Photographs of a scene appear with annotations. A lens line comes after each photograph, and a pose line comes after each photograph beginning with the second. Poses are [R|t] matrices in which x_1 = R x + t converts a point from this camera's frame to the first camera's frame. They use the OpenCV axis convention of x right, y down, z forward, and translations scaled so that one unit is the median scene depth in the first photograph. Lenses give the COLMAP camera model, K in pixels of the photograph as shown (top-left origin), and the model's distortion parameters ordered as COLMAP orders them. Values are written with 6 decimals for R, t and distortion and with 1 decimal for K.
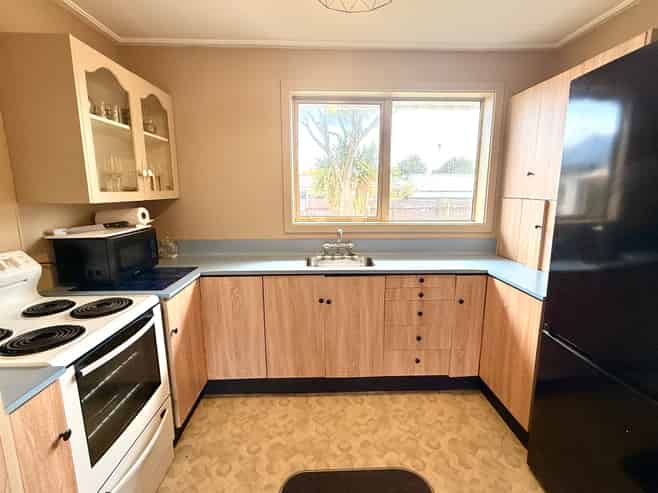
lens RADIAL K [[310.7, 0, 329.0], [0, 310.7, 246.5], [0, 0, 1]] dist [0.000096, -0.000146]
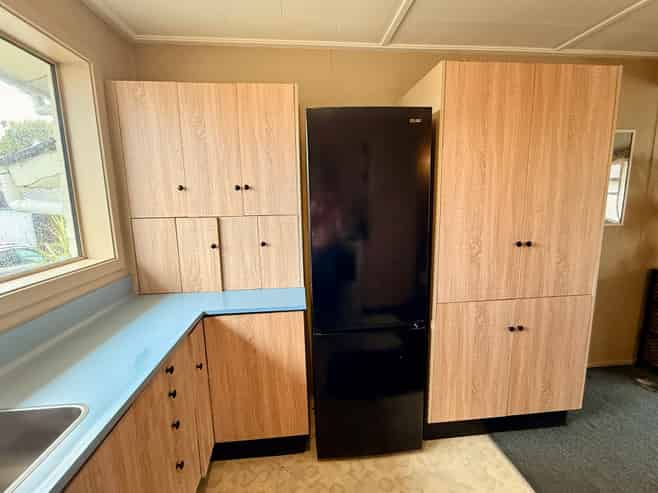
lens RADIAL K [[310.7, 0, 329.0], [0, 310.7, 246.5], [0, 0, 1]] dist [0.000096, -0.000146]
pose [[-0.073240, -0.160866, 0.984255, -0.257834], [0.197175, 0.965090, 0.172406, -0.157731], [-0.977629, 0.206698, -0.038965, 0.724414]]
